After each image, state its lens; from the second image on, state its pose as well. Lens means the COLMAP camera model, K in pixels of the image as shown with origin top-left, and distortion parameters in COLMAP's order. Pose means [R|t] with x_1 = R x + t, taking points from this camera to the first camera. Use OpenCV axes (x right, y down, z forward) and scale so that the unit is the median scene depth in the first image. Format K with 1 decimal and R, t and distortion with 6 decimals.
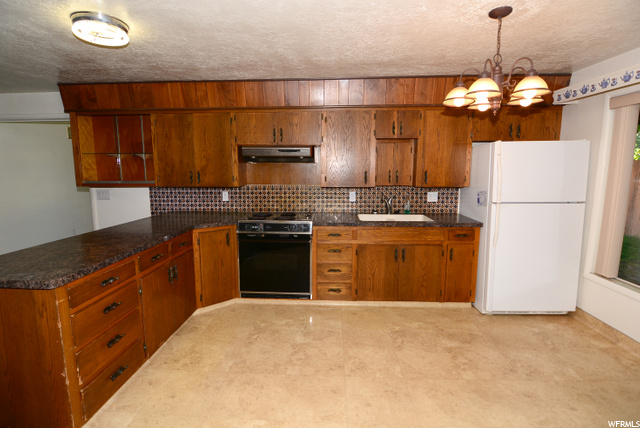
lens RADIAL K [[314.2, 0, 314.7], [0, 314.2, 211.6], [0, 0, 1]] dist [-0.021461, -0.000338]
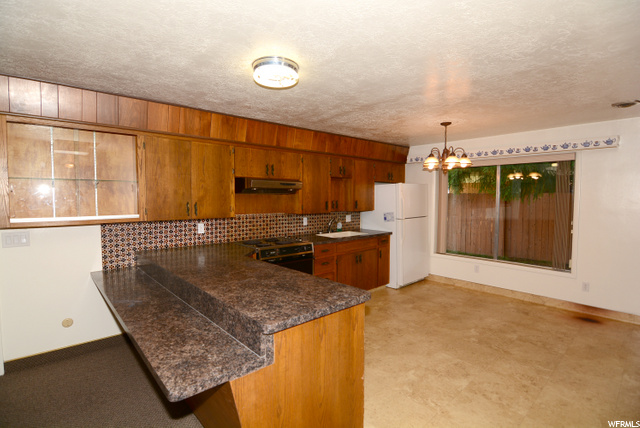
lens RADIAL K [[314.2, 0, 314.7], [0, 314.2, 211.6], [0, 0, 1]] dist [-0.021461, -0.000338]
pose [[0.713203, -0.032909, 0.700184, -0.783430], [0.095807, 0.994099, -0.050865, -0.021193], [-0.694379, 0.103360, 0.712148, 0.097442]]
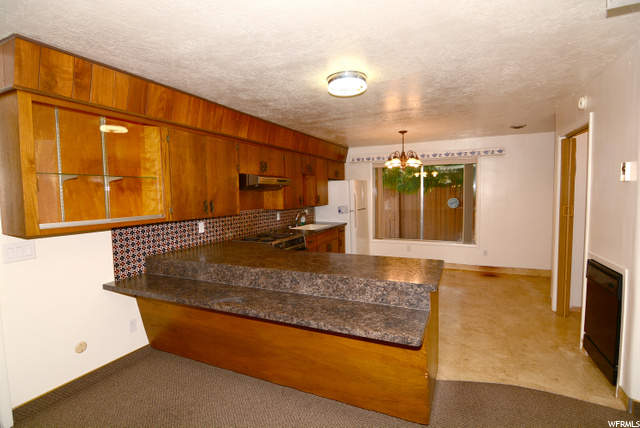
lens RADIAL K [[314.2, 0, 314.7], [0, 314.2, 211.6], [0, 0, 1]] dist [-0.021461, -0.000338]
pose [[0.381931, -0.061028, 0.922174, -1.104071], [0.145739, 0.989310, 0.005111, -0.058060], [-0.912628, 0.132445, 0.386742, 0.393728]]
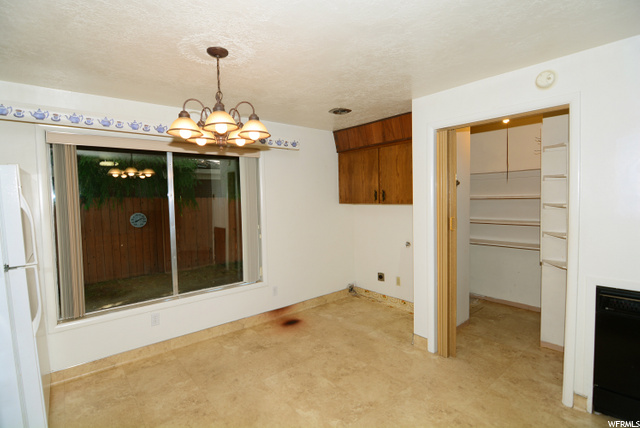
lens RADIAL K [[304.0, 0, 320.0], [0, 304.0, 214.0], [0, 0, 1]] dist [-0.036954, 0.000001]
pose [[-0.682898, -0.022719, 0.730161, -0.186254], [0.125036, 0.981131, 0.147470, -0.116676], [-0.719734, 0.192003, -0.667172, 0.789739]]
